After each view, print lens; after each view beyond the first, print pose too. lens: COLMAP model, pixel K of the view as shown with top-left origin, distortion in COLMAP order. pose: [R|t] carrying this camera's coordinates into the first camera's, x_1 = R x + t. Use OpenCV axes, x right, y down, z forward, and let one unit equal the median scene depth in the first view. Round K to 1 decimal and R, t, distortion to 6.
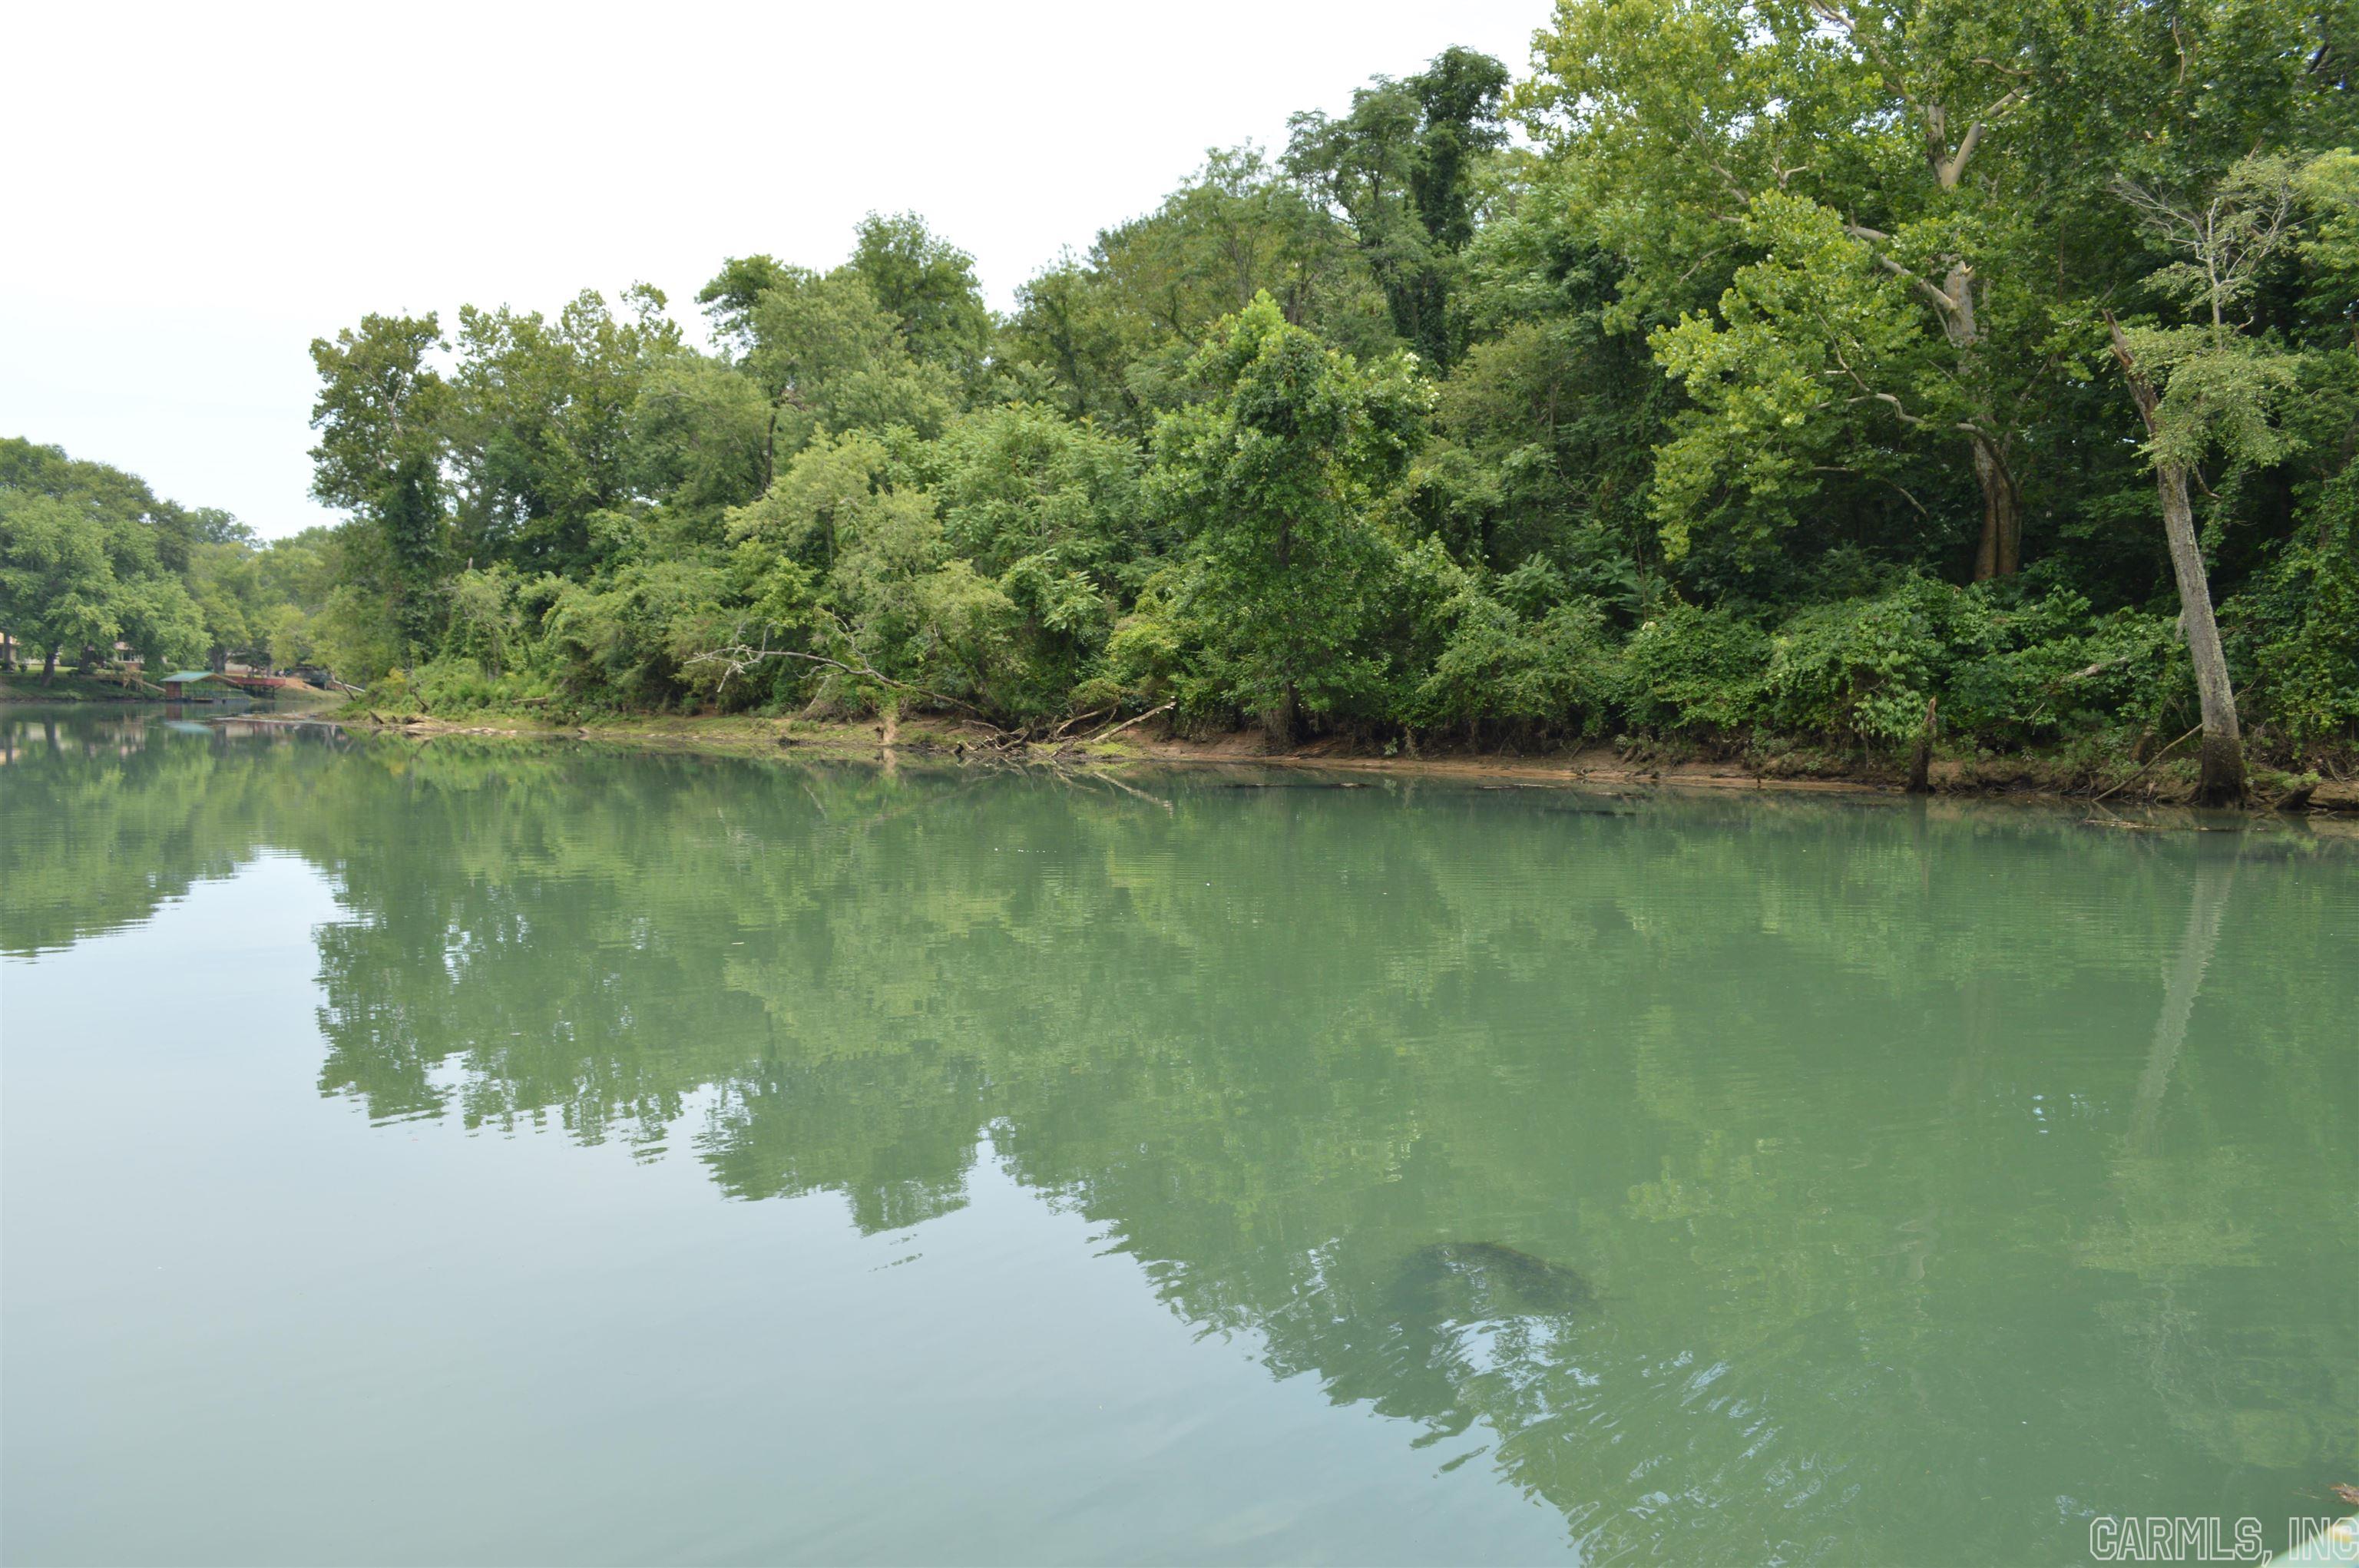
lens RADIAL K [[1879.0, 0, 1168.1], [0, 1879.0, 786.7], [0, 0, 1]] dist [0.000683, 0.004229]
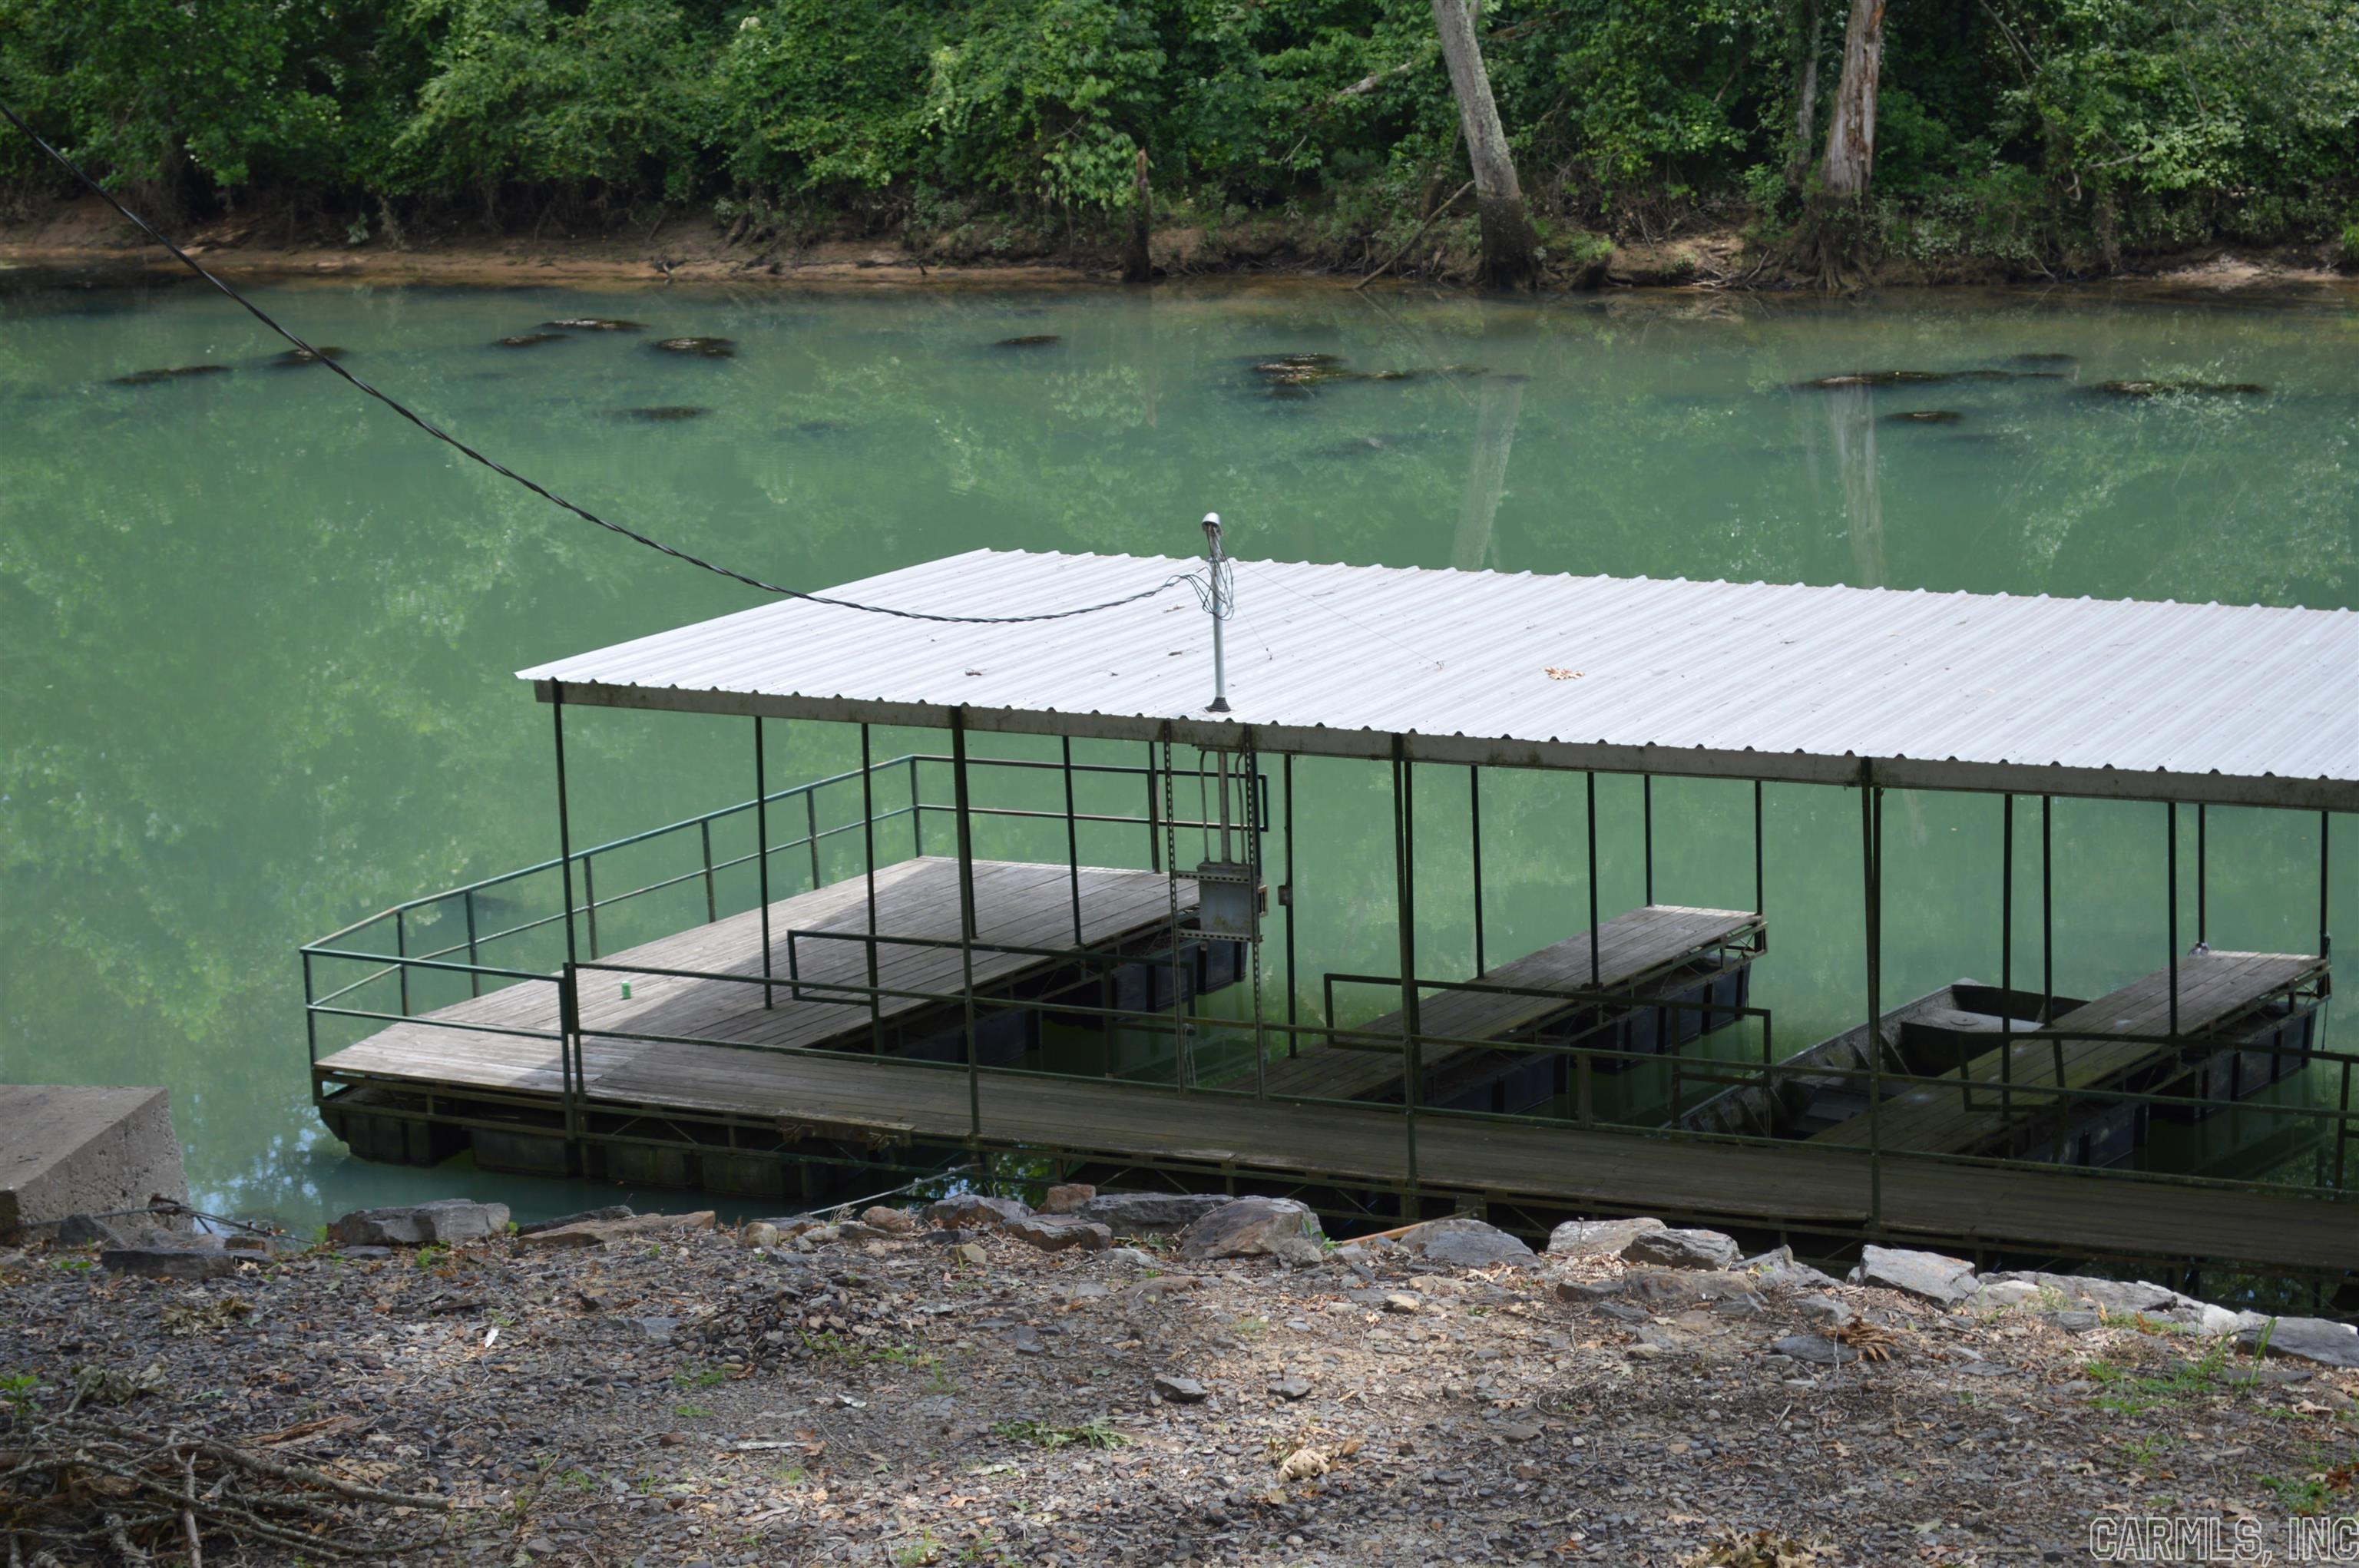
lens RADIAL K [[5054.8, 0, 1180.3], [0, 5054.8, 784.1], [0, 0, 1]] dist [0.038849, 0.409789]
pose [[0.957774, -0.112958, 0.264405, -0.090066], [0.066517, 0.981698, 0.178448, -0.136954], [-0.279723, -0.153325, 0.947759, -0.737174]]
